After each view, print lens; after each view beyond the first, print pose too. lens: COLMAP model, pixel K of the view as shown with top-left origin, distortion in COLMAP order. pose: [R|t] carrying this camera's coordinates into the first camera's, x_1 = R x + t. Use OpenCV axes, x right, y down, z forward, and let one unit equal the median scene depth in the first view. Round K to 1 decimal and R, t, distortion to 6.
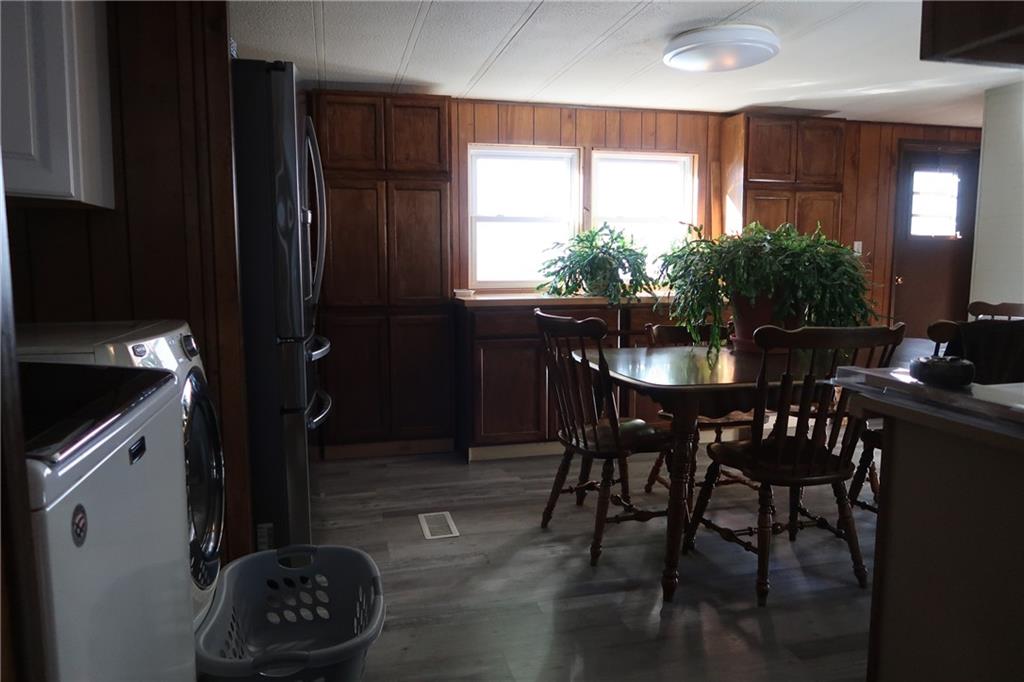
lens RADIAL K [[704.5, 0, 509.4], [0, 704.5, 336.6], [0, 0, 1]] dist [-0.027583, 0.004759]
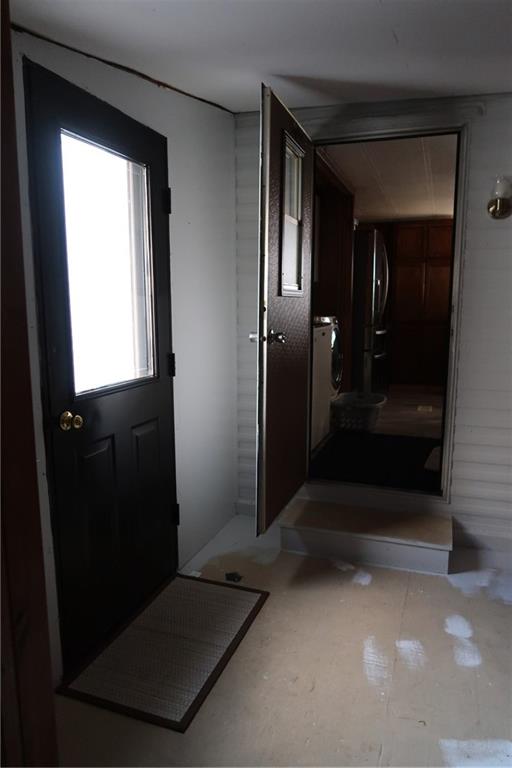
lens RADIAL K [[528.4, 0, 256.0], [0, 528.4, 384.0], [0, 0, 1]] dist [-0.027583, 0.004759]
pose [[0.832717, 0.085163, -0.547110, 0.464721], [-0.063478, 0.996269, 0.058463, 0.134439], [0.550048, -0.013954, 0.835016, -0.967726]]
